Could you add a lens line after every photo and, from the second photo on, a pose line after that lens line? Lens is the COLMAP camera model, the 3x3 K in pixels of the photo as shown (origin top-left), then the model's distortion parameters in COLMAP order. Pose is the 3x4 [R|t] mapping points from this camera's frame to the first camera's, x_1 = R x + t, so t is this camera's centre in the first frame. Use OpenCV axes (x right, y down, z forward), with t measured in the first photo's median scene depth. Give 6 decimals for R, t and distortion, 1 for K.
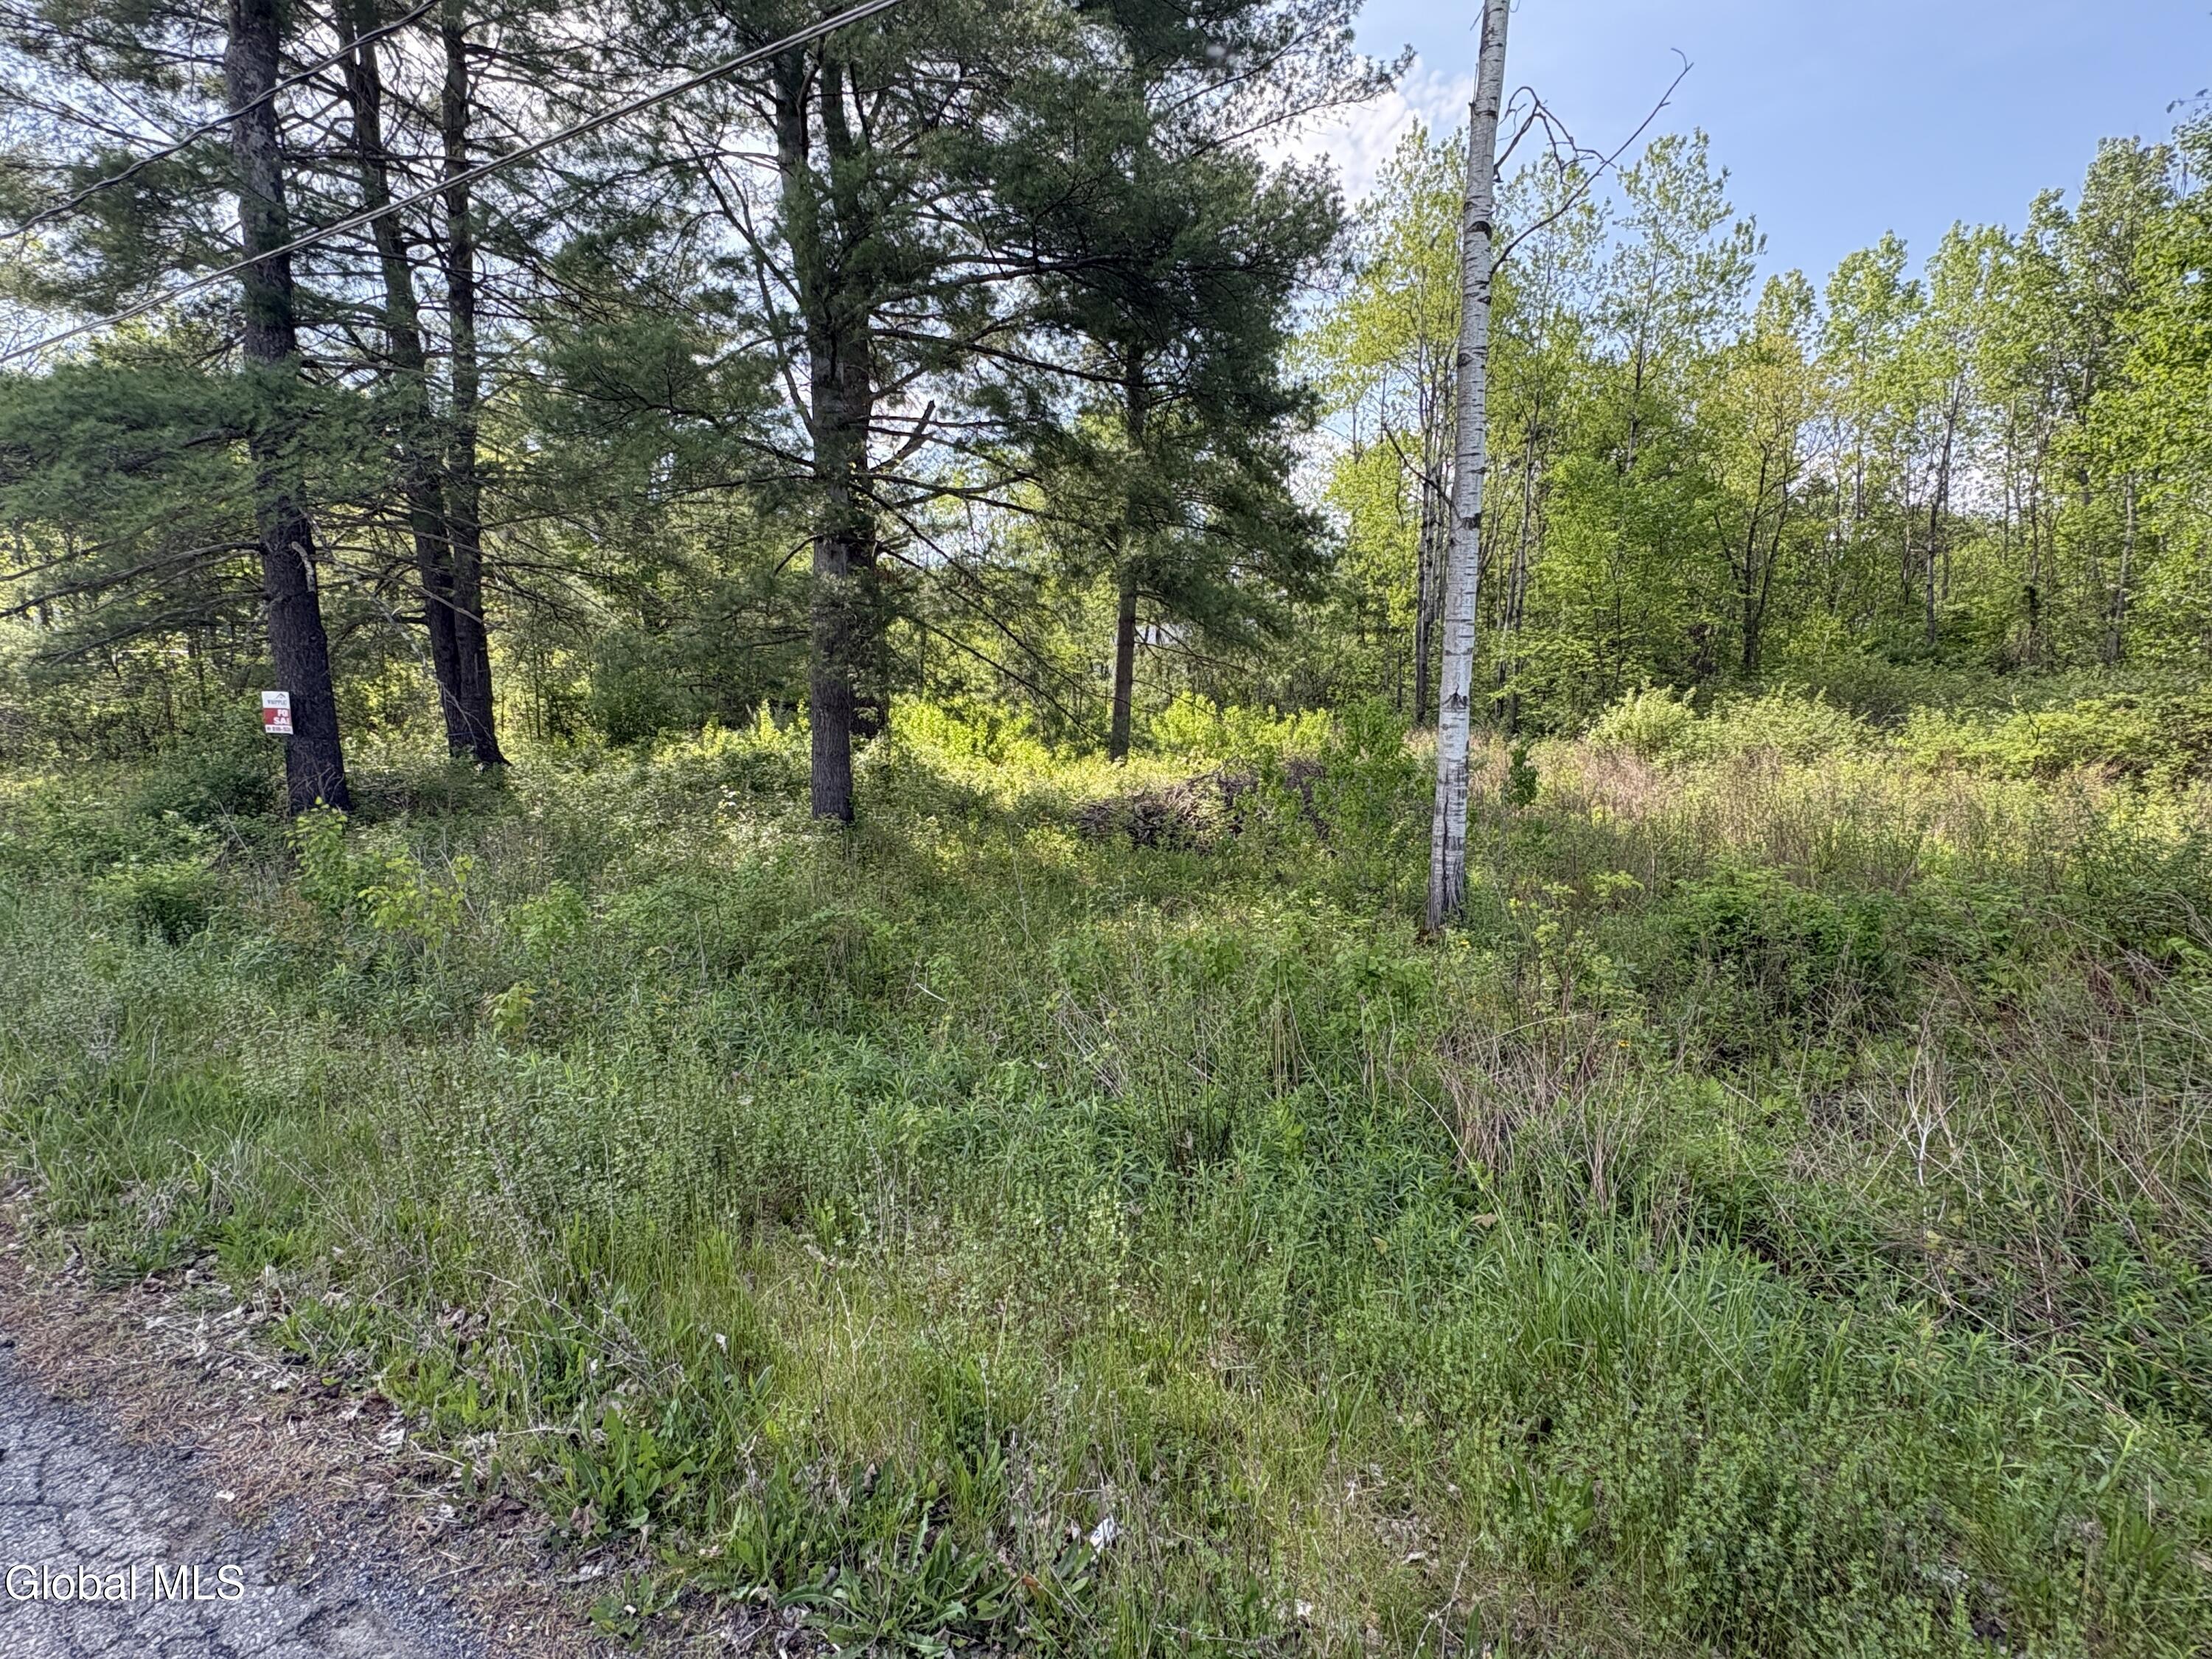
lens RADIAL K [[1076.1, 0, 1103.7], [0, 1076.1, 821.8], [0, 0, 1]] dist [0.011026, -0.001043]
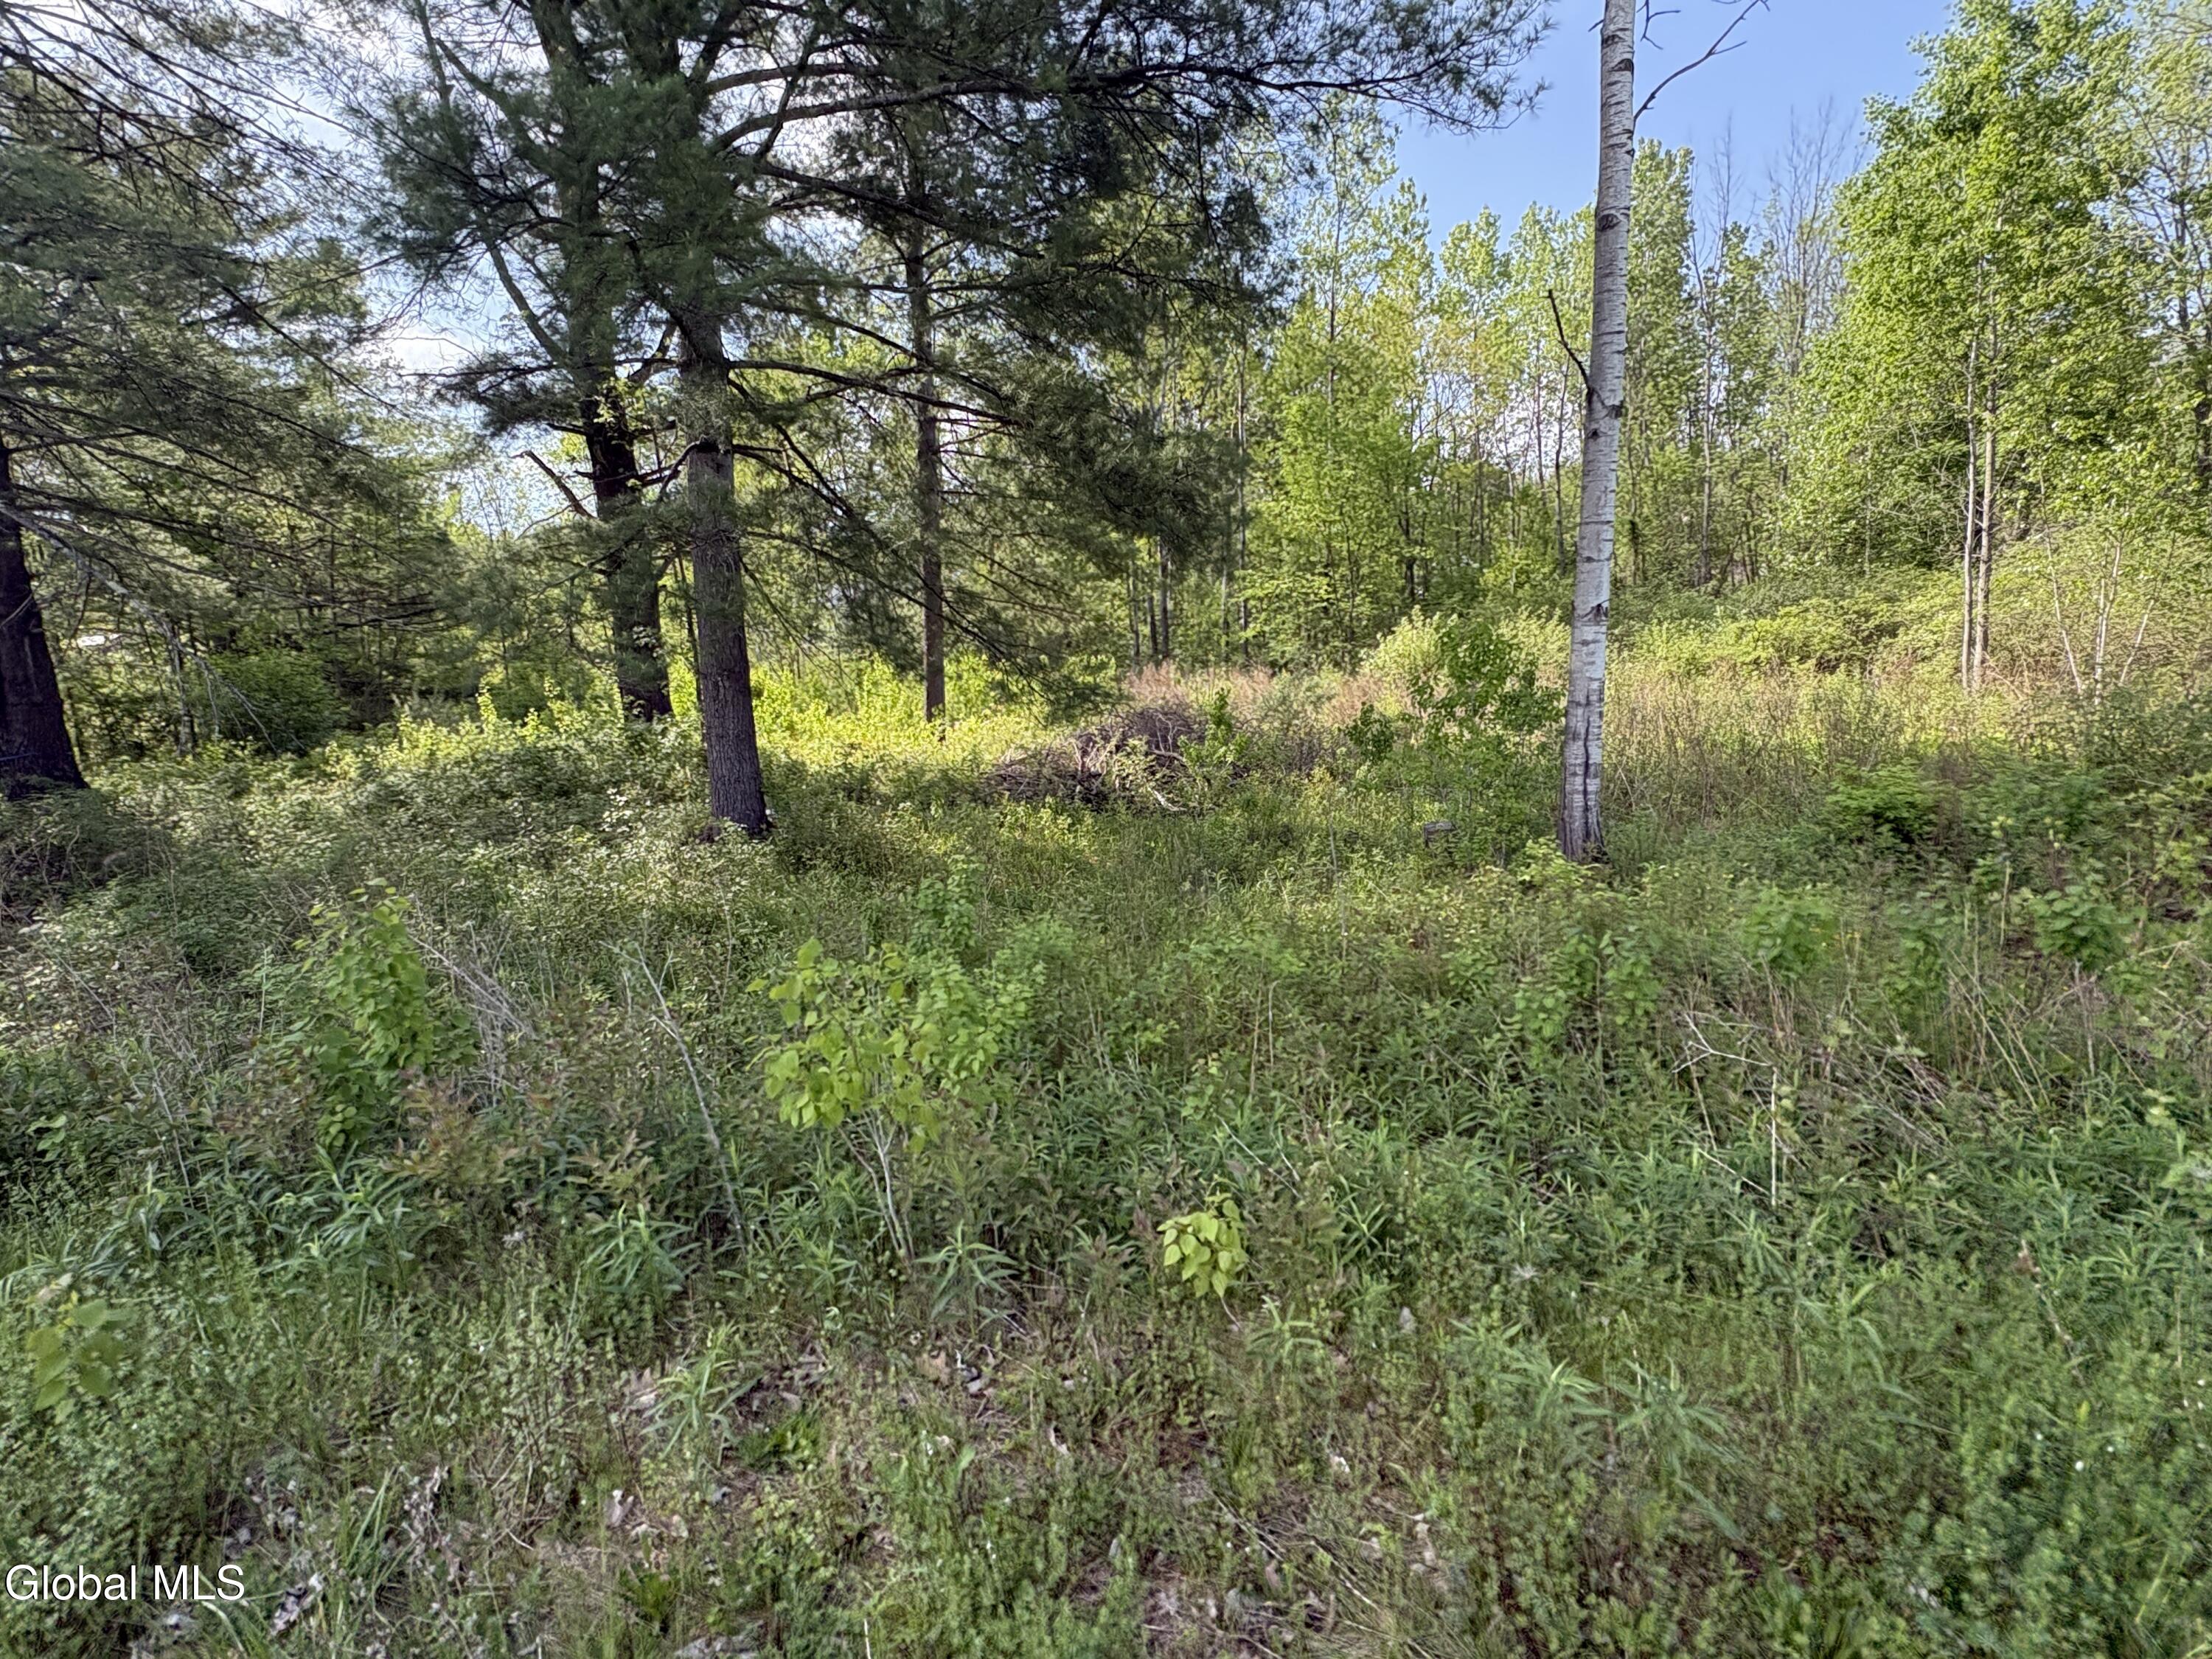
lens RADIAL K [[1076.1, 0, 1103.7], [0, 1076.1, 821.8], [0, 0, 1]] dist [0.011026, -0.001043]
pose [[0.946775, -0.102508, 0.305138, -0.186893], [0.090970, 0.994504, 0.051834, -0.011736], [-0.308774, -0.021317, 0.950896, 0.136468]]
